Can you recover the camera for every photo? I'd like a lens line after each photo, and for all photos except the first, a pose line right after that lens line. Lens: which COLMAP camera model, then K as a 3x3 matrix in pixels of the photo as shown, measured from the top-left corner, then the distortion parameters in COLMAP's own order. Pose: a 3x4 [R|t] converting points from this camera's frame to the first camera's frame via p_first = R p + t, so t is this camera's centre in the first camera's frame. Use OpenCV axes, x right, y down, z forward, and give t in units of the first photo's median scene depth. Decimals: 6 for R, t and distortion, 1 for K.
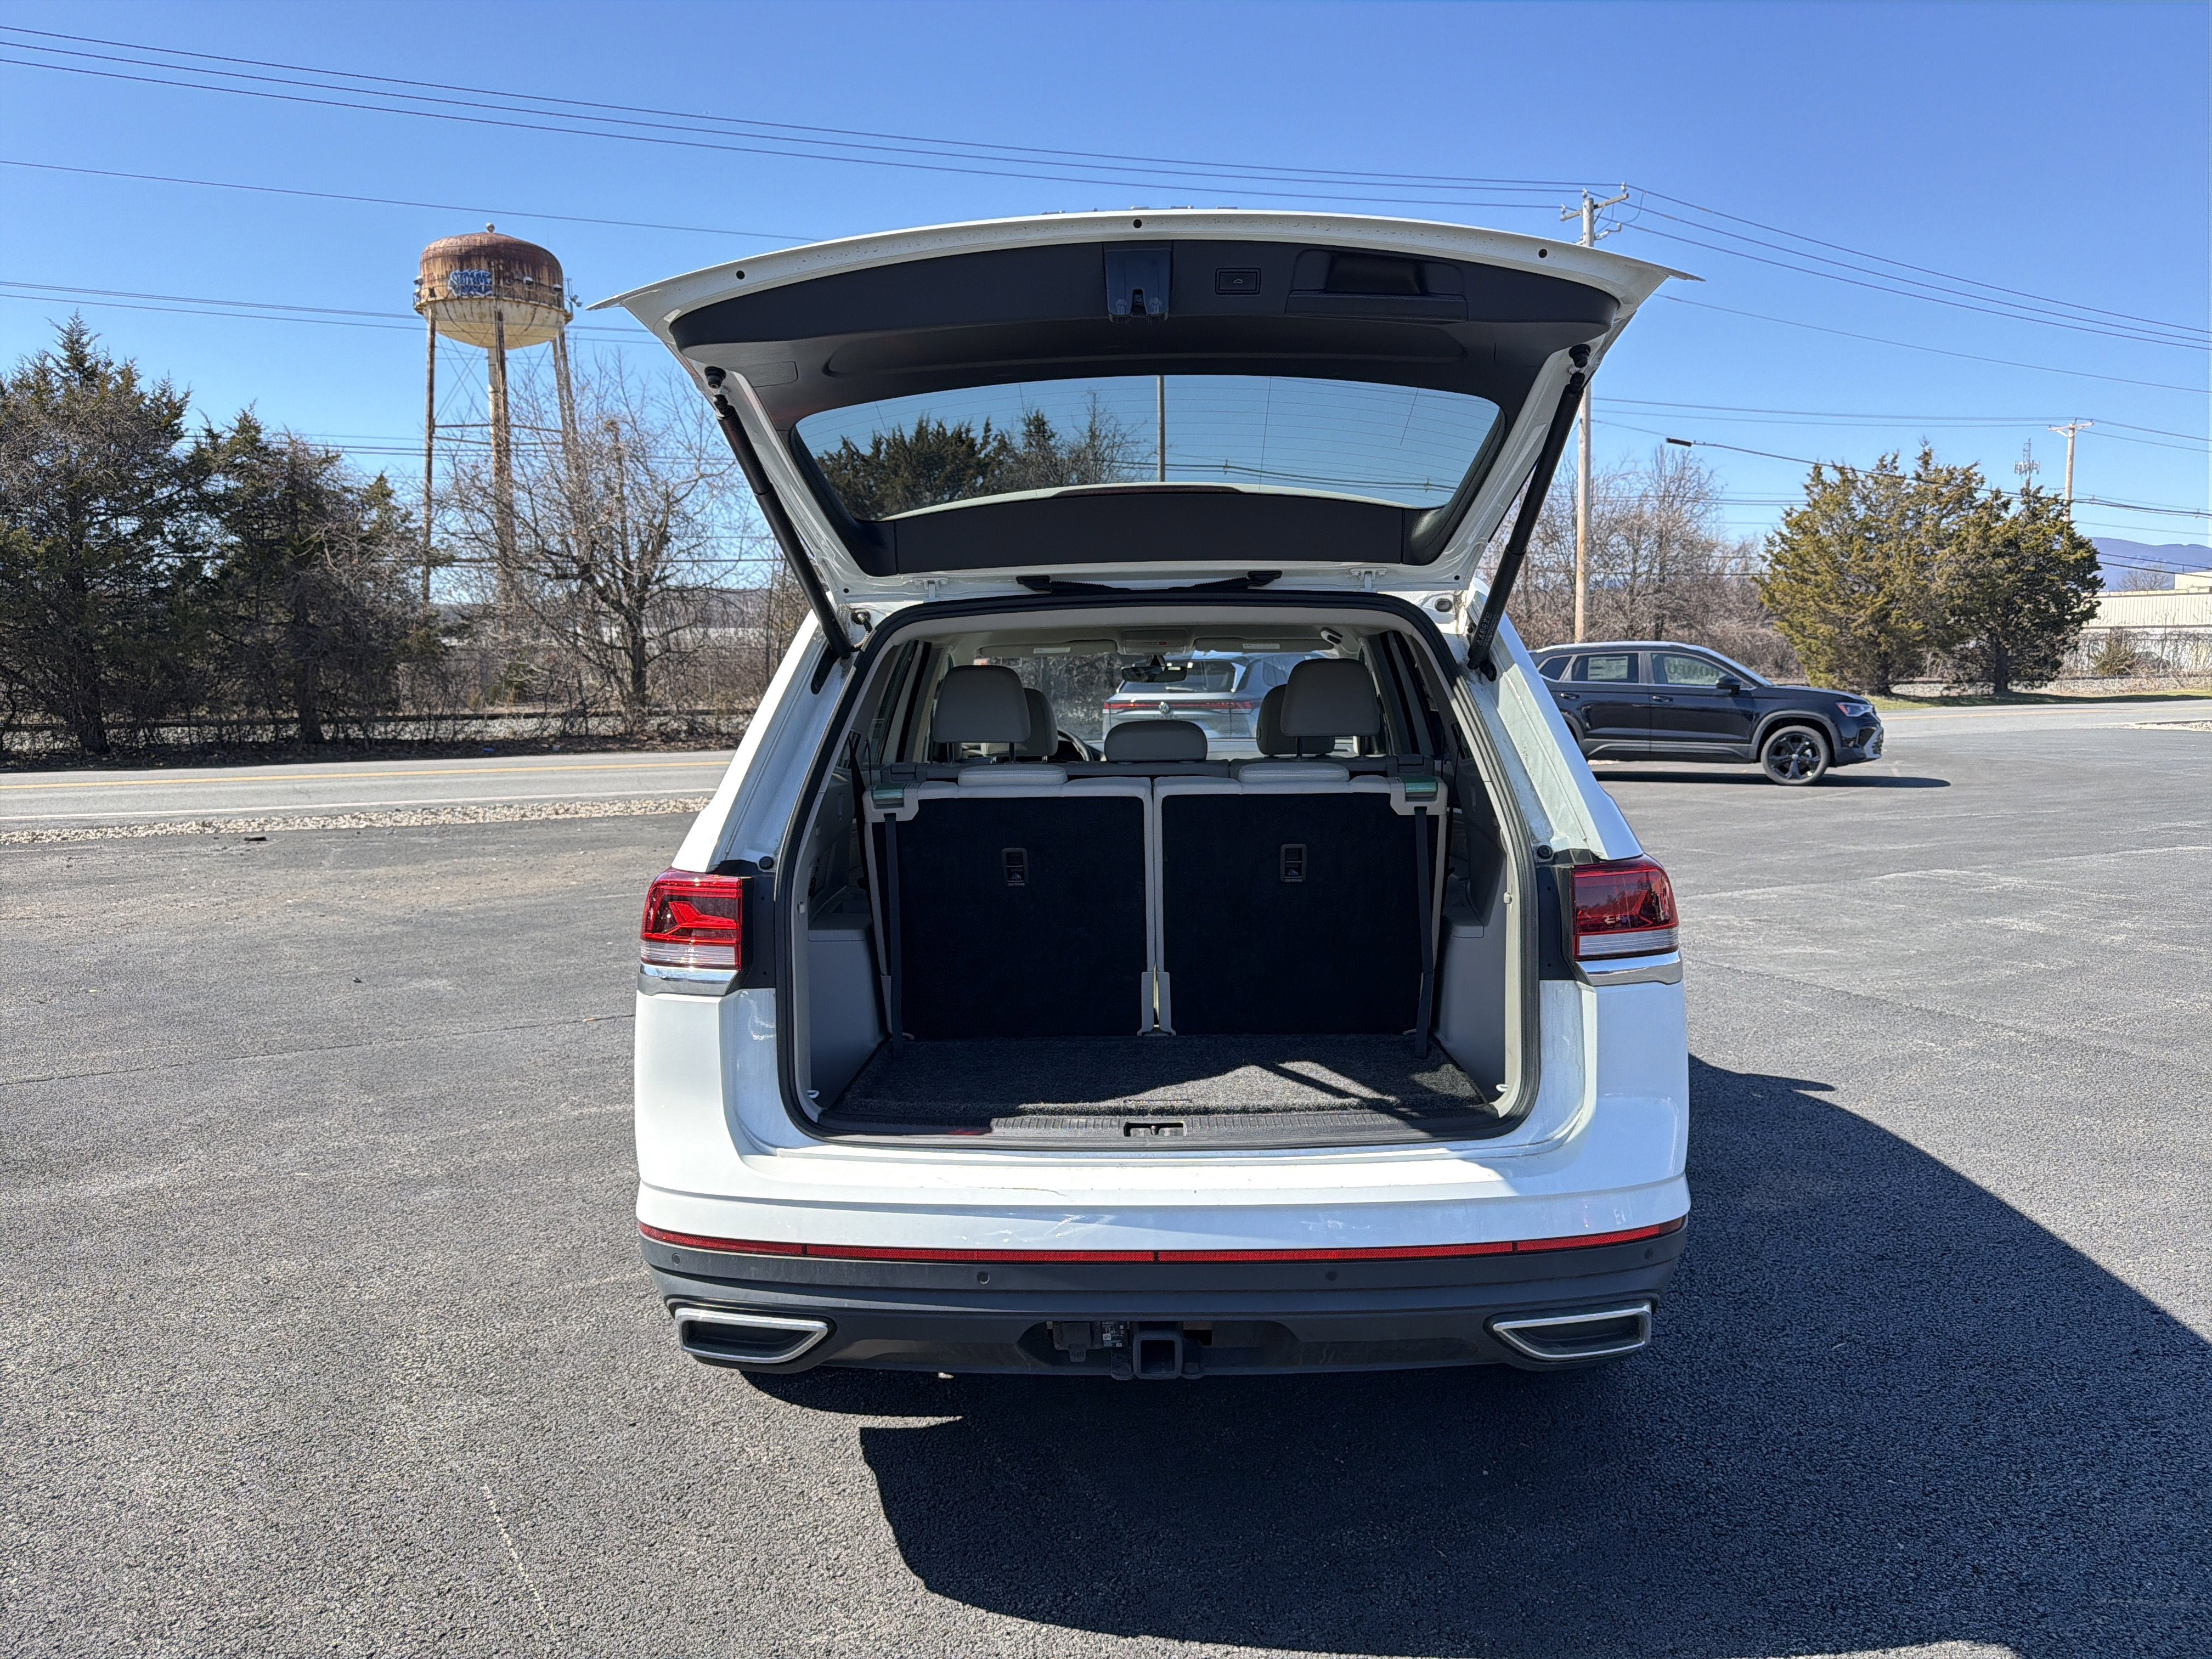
lens RADIAL K [[1572.3, 0, 1112.4], [0, 1572.3, 837.6], [0, 0, 1]] dist [0.028182, -0.038028]
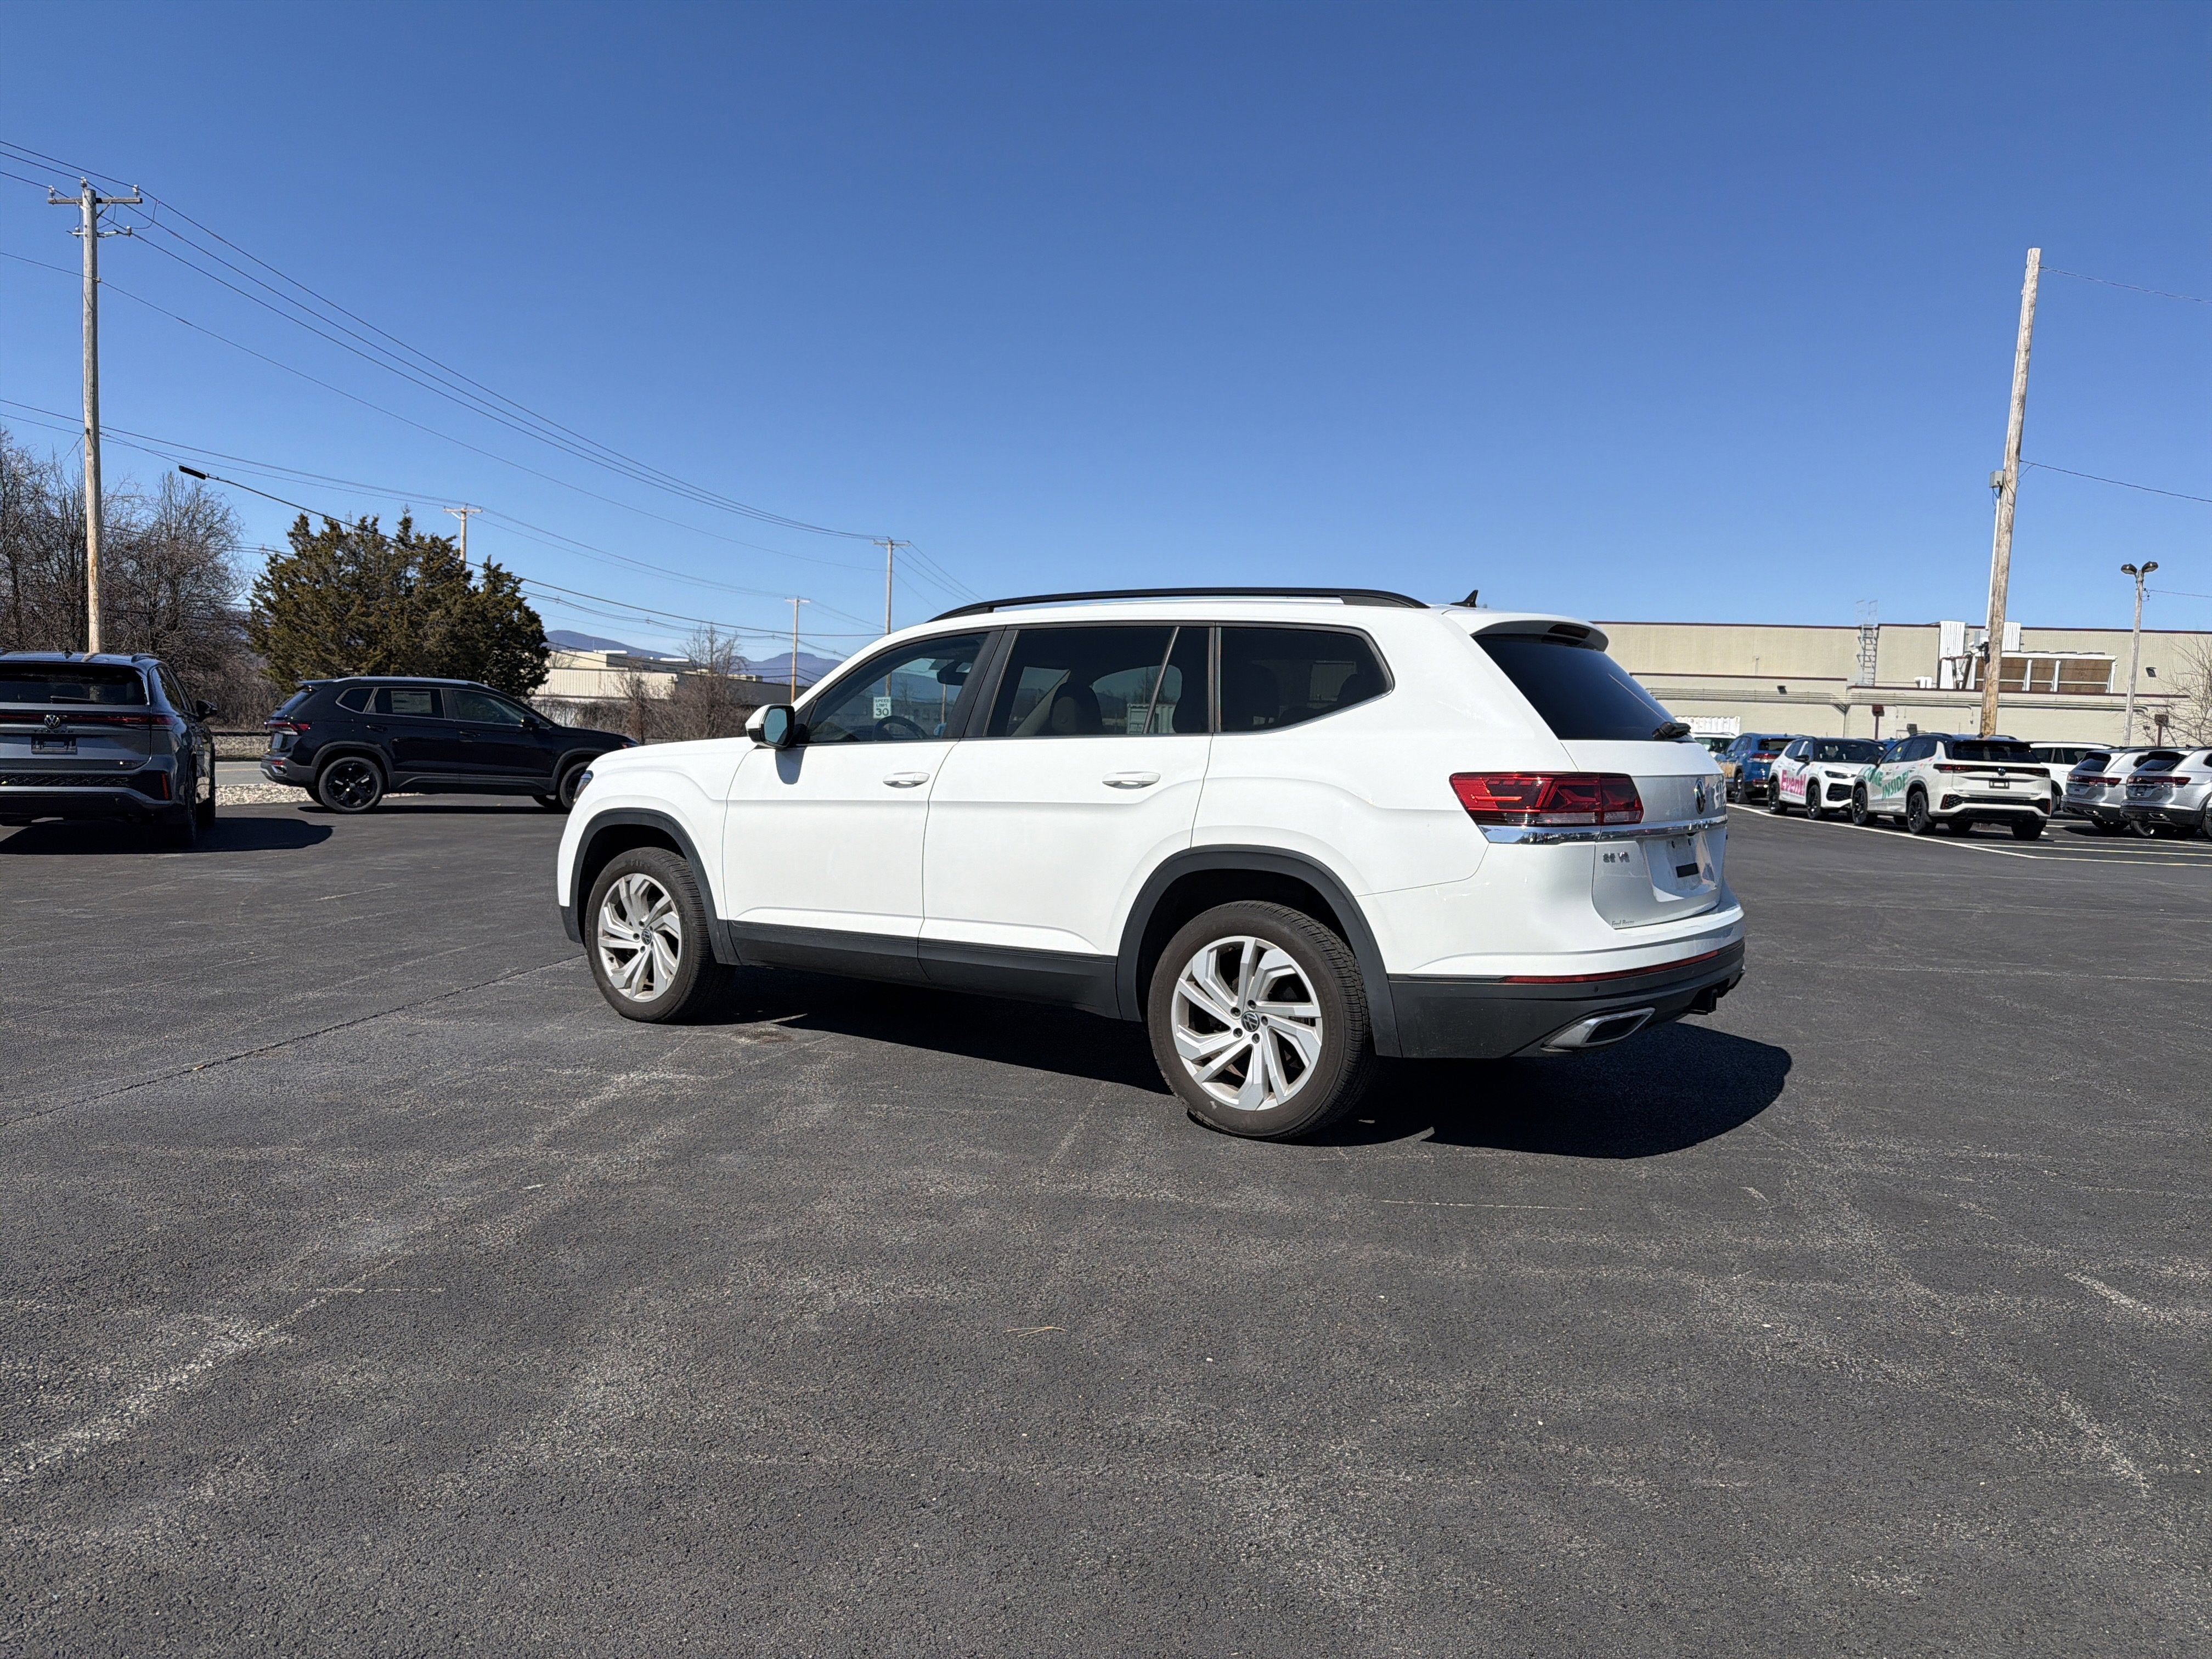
lens RADIAL K [[1572.3, 0, 1100.6], [0, 1572.3, 828.9], [0, 0, 1]] dist [0.028182, -0.038028]
pose [[0.562966, -0.018905, 0.826264, -0.171355], [0.053247, 0.998491, -0.013434, 0.007475], [-0.824763, 0.051559, 0.563123, 0.037467]]
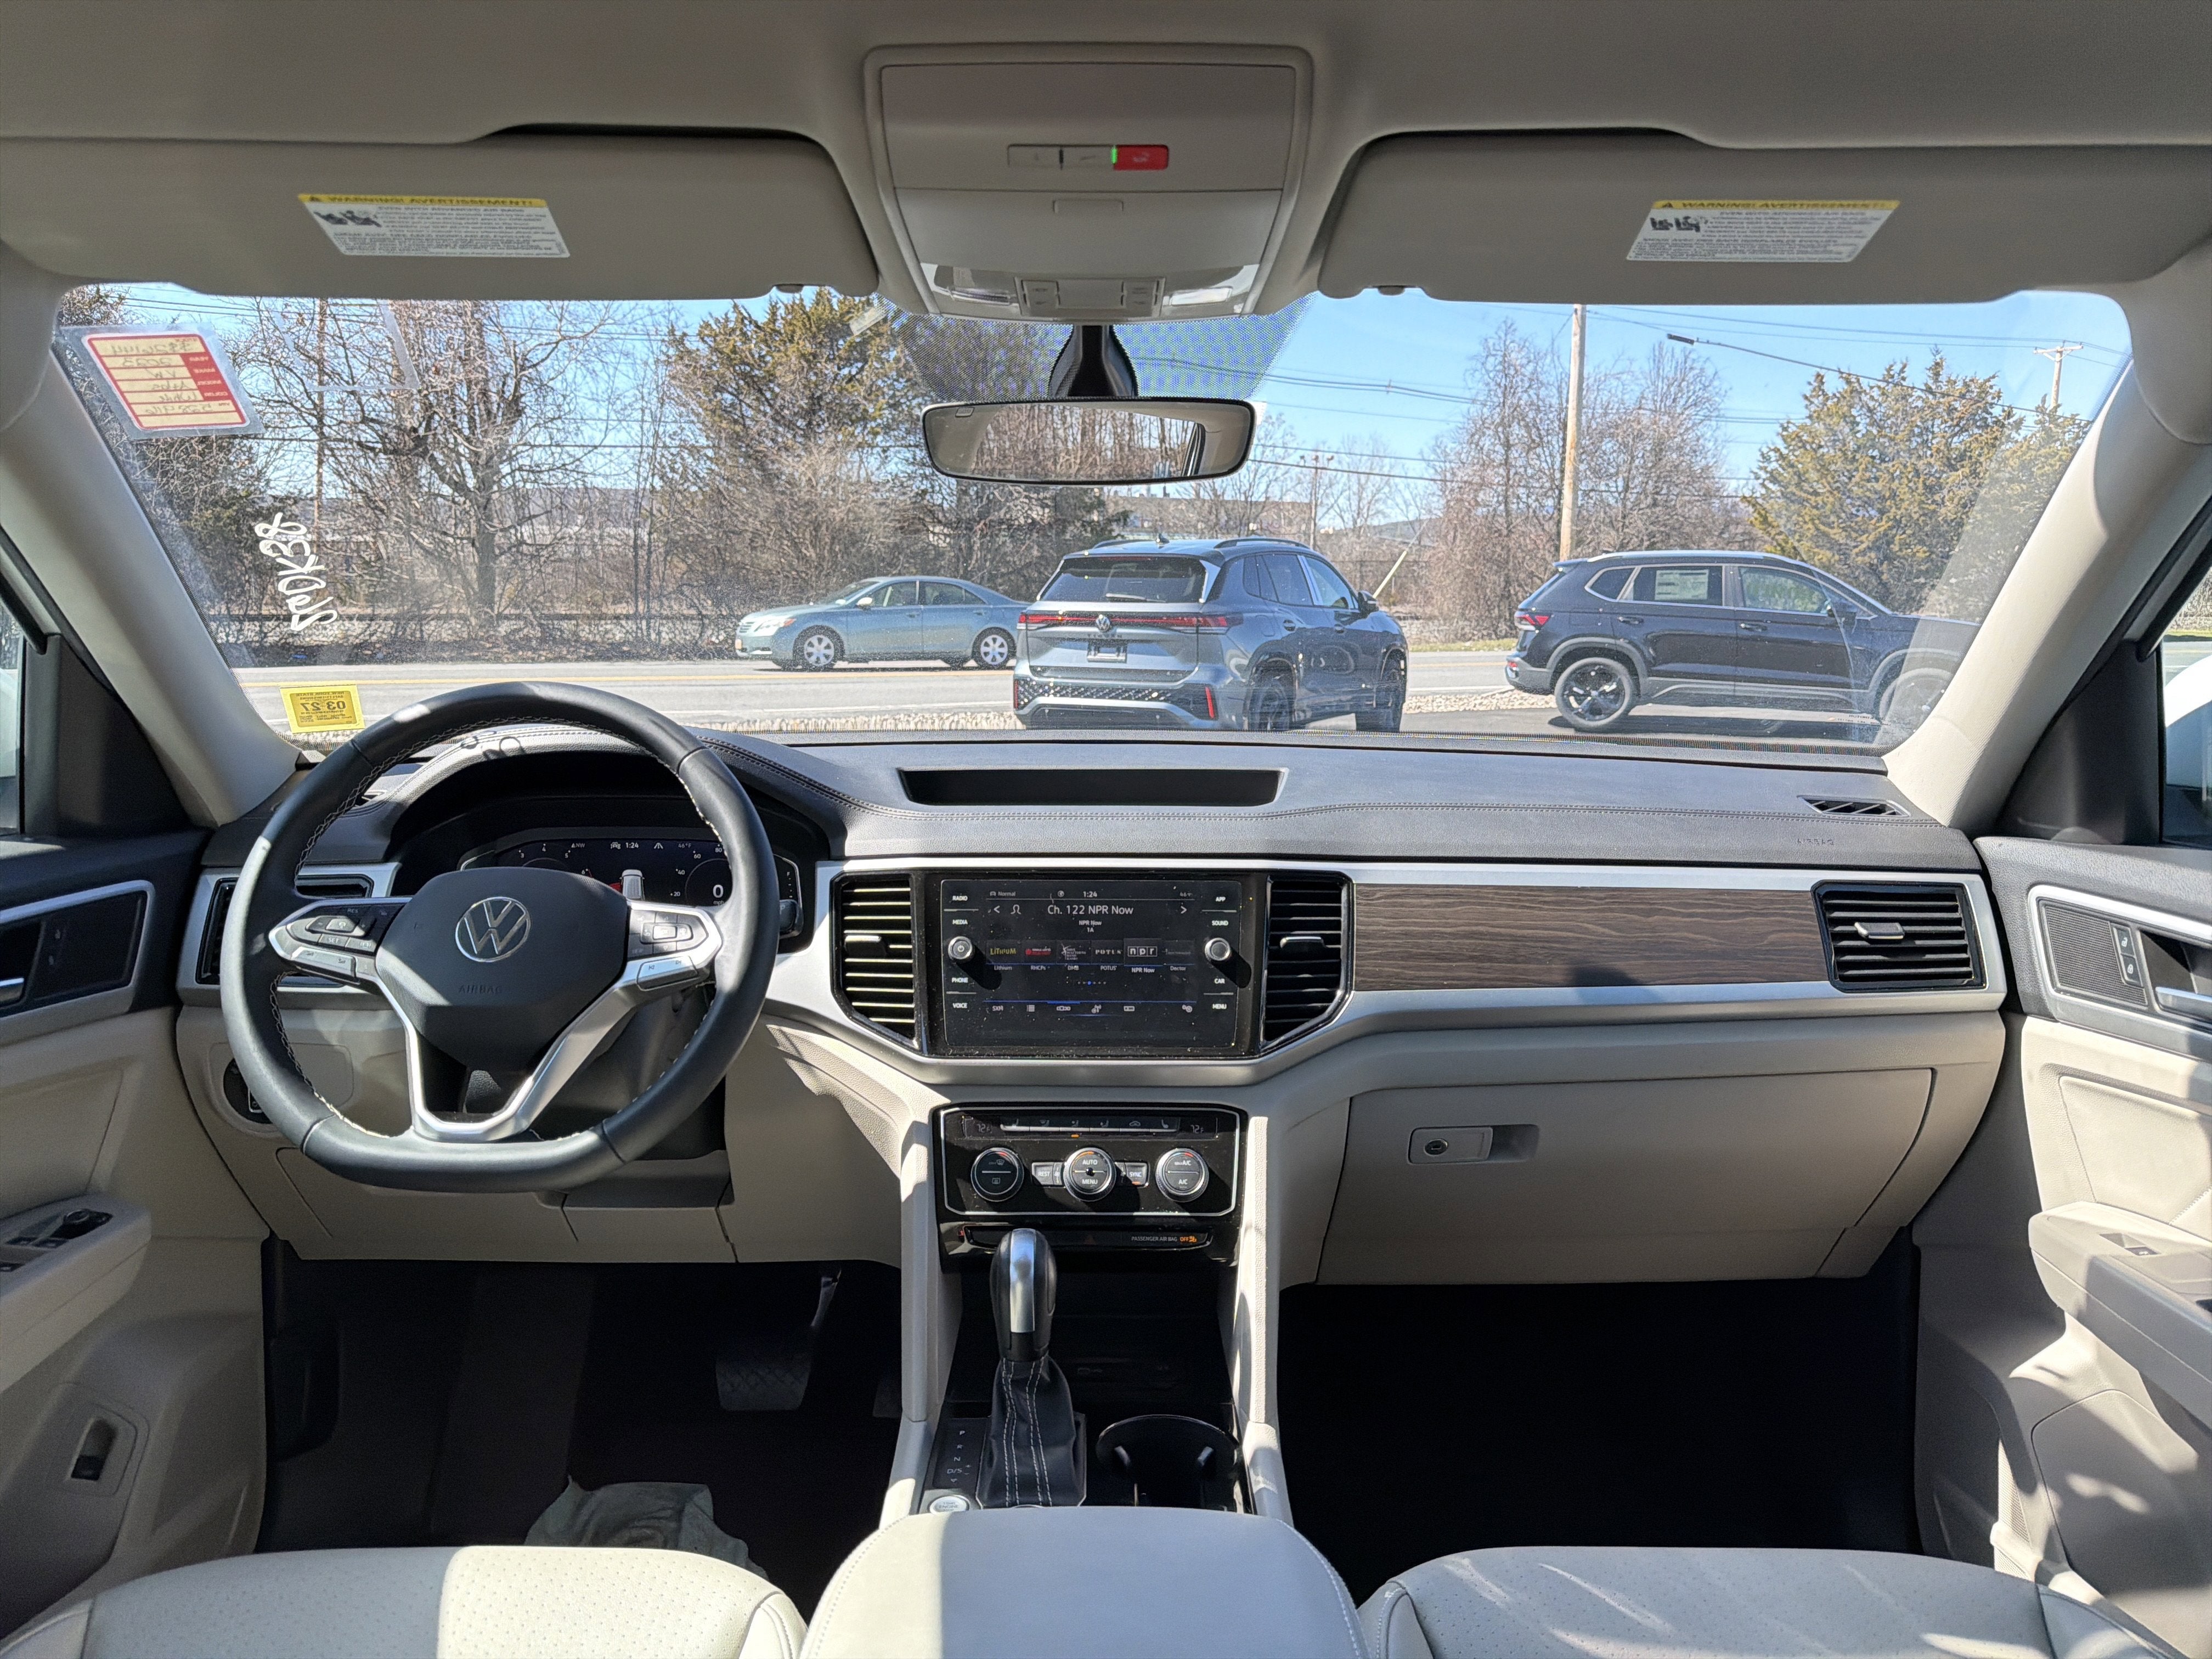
lens RADIAL K [[1572.3, 0, 1085.8], [0, 1572.3, 832.6], [0, 0, 1]] dist [0.028182, -0.038028]
pose [[0.999398, 0.019734, 0.028537, 0.003241], [-0.021119, 0.998573, 0.049048, -0.011407], [-0.027529, -0.049621, 0.998389, 0.143872]]
